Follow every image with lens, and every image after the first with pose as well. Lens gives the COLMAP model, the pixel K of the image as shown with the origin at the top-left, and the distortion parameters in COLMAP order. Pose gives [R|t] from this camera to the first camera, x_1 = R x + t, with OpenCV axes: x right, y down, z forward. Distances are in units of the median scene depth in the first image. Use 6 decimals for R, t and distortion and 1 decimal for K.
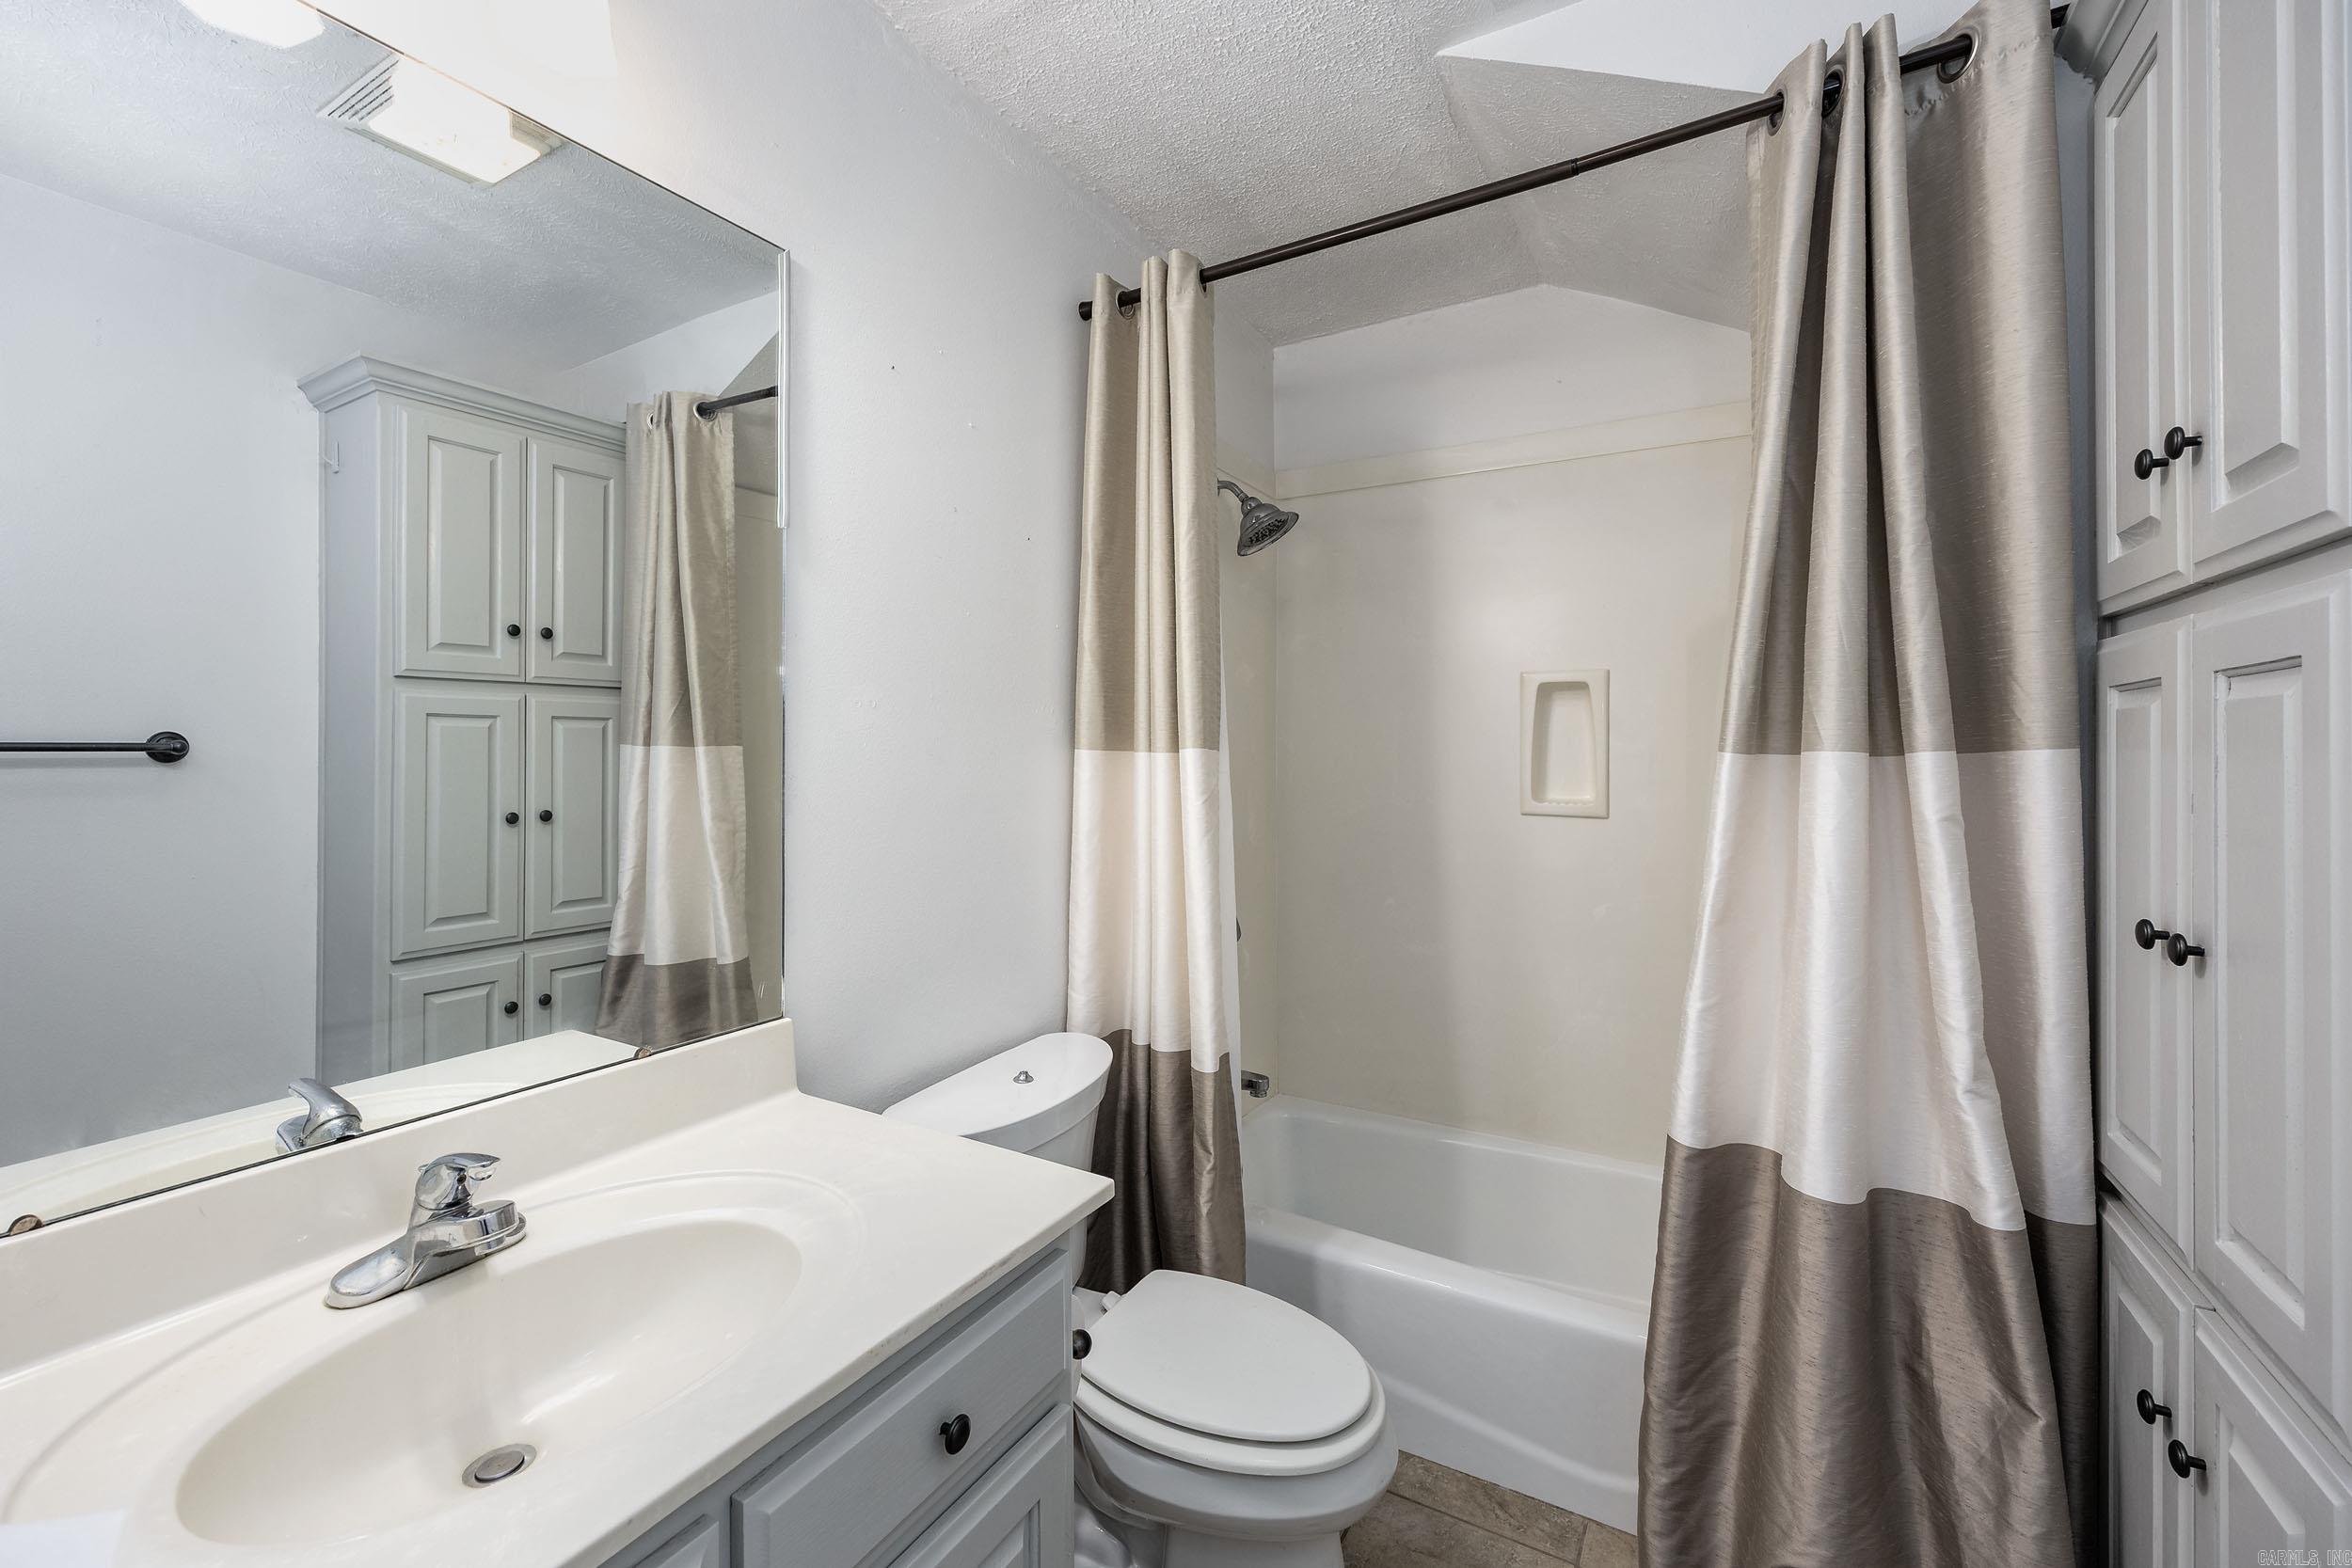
lens RADIAL K [[952.9, 0, 1178.4], [0, 952.9, 687.6], [0, 0, 1]] dist [0.000196, 0.000013]
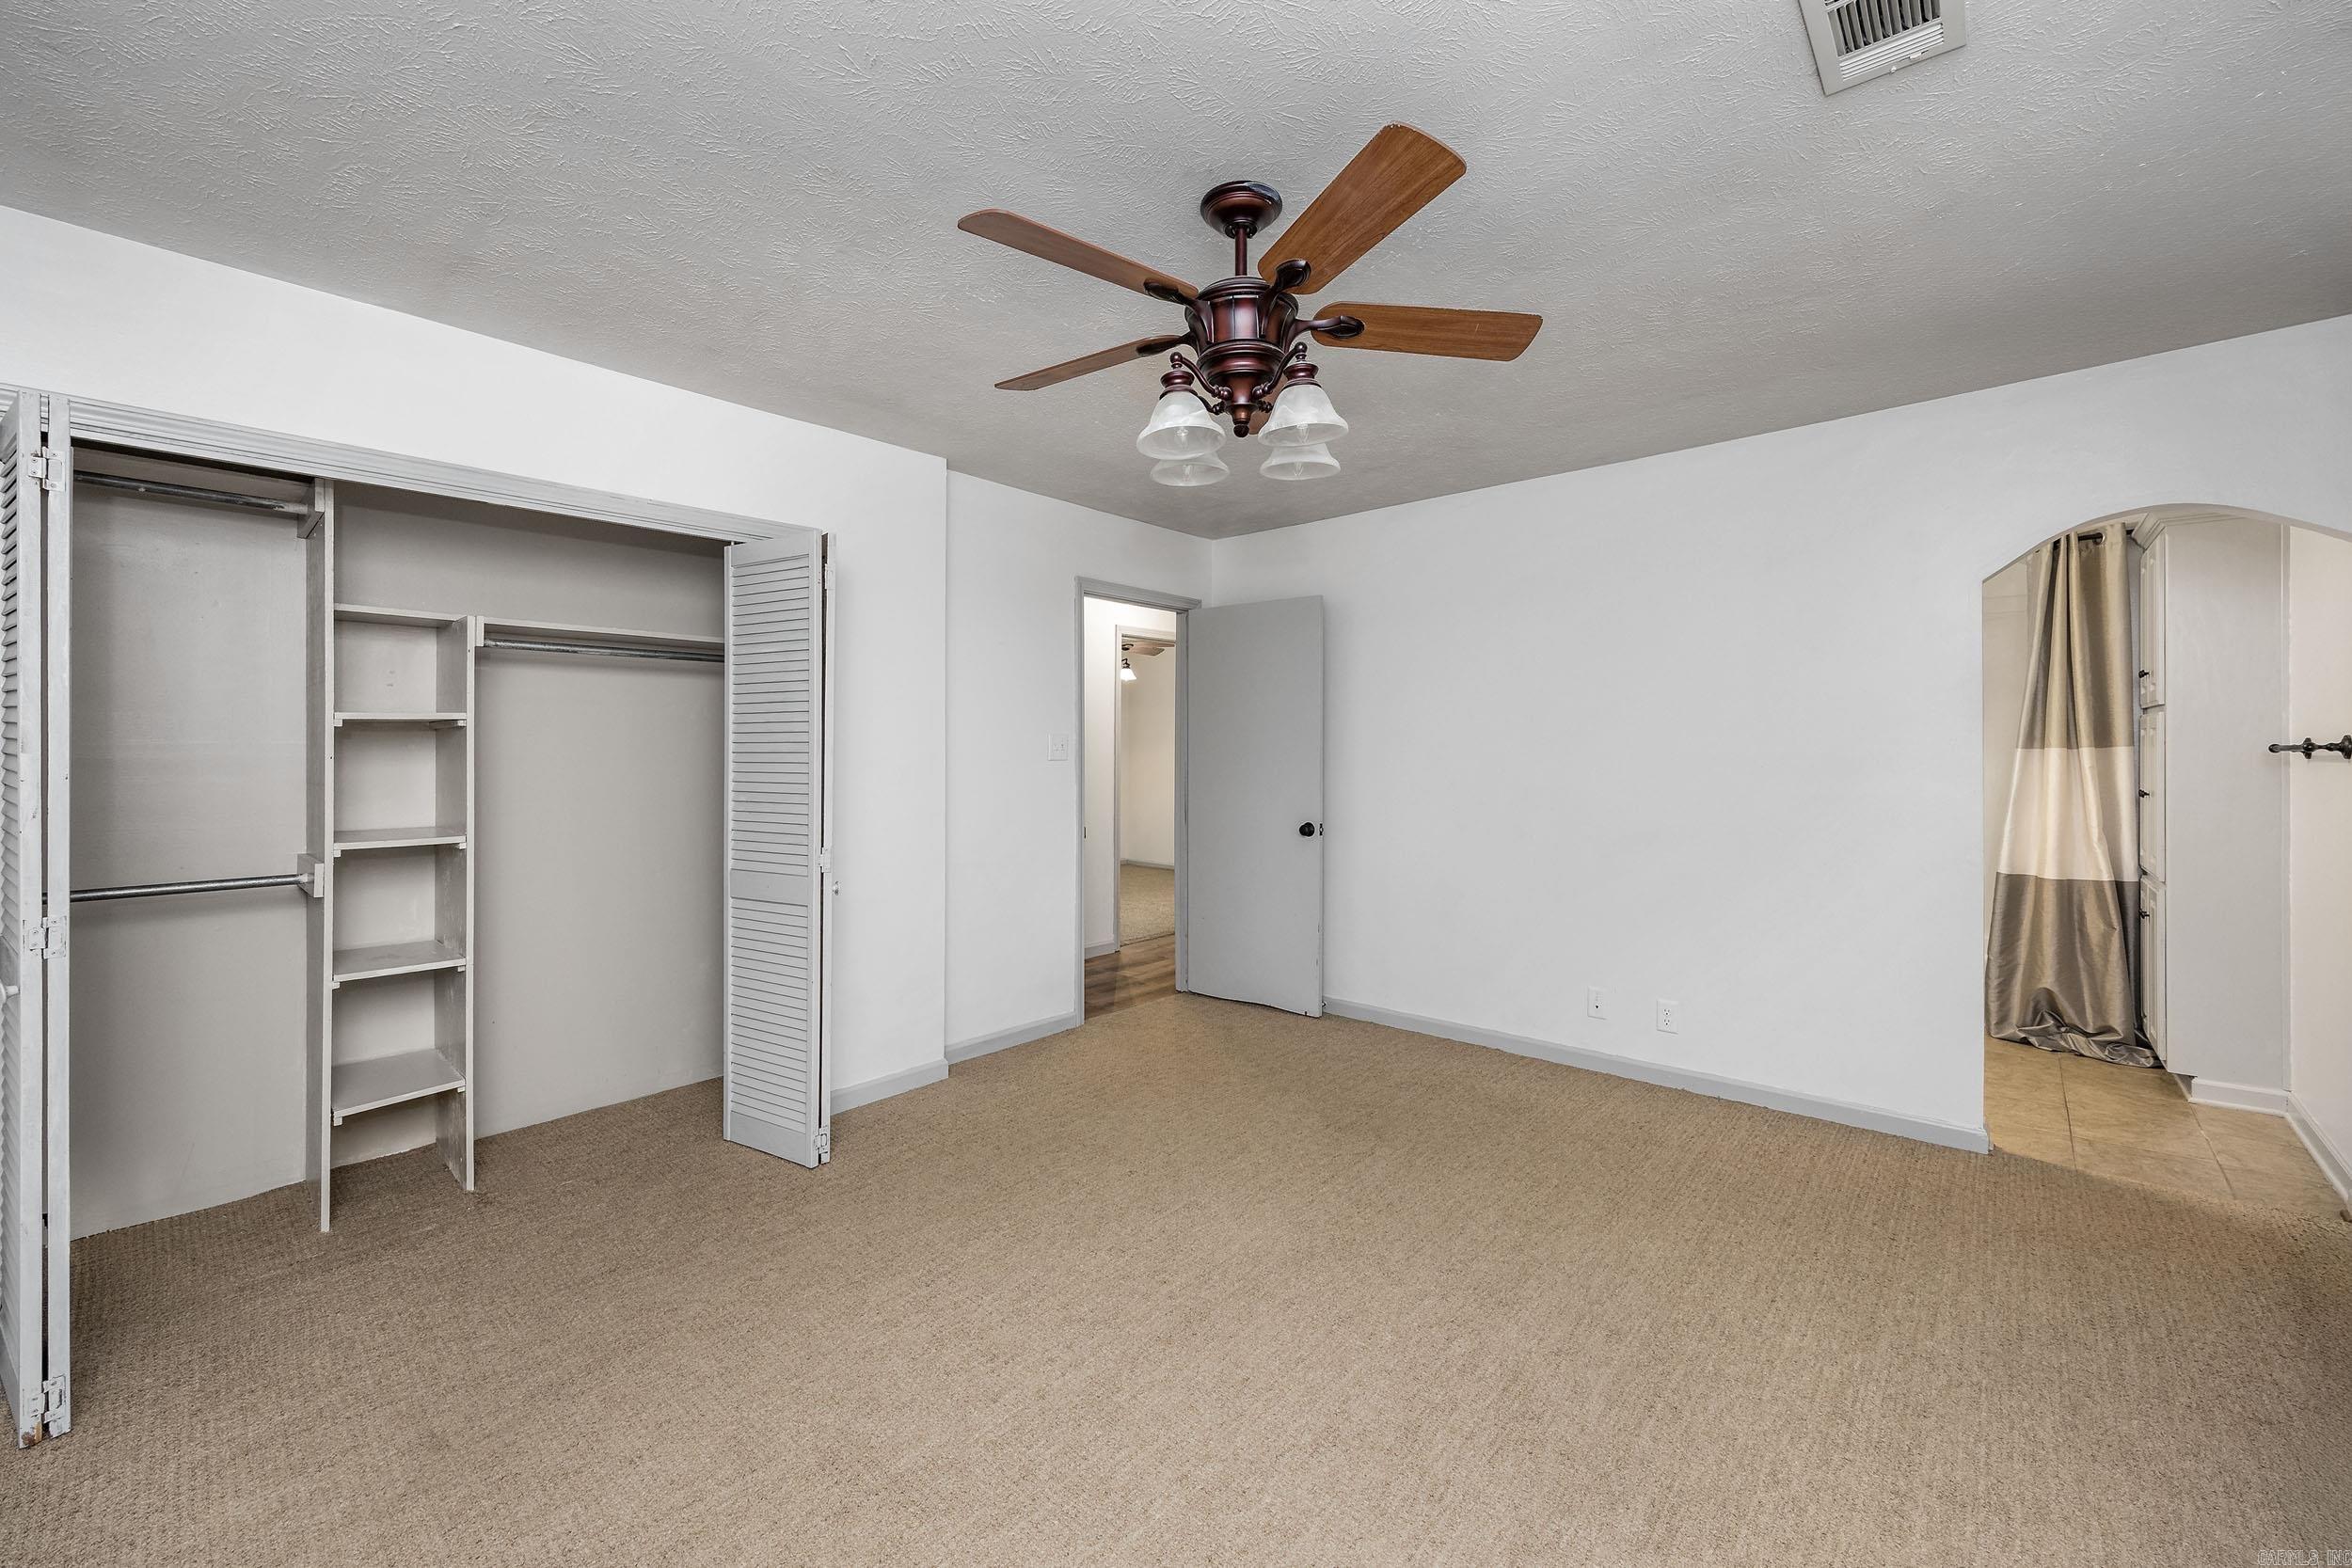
lens RADIAL K [[992.8, 0, 1177.5], [0, 992.8, 756.9], [0, 0, 1]] dist [-0.002061, -0.000555]
pose [[0.989380, 0.001159, -0.145348, -1.912166], [-0.000912, 0.999998, 0.001769, 0.101252], [0.145350, -0.001618, 0.989379, -2.976795]]
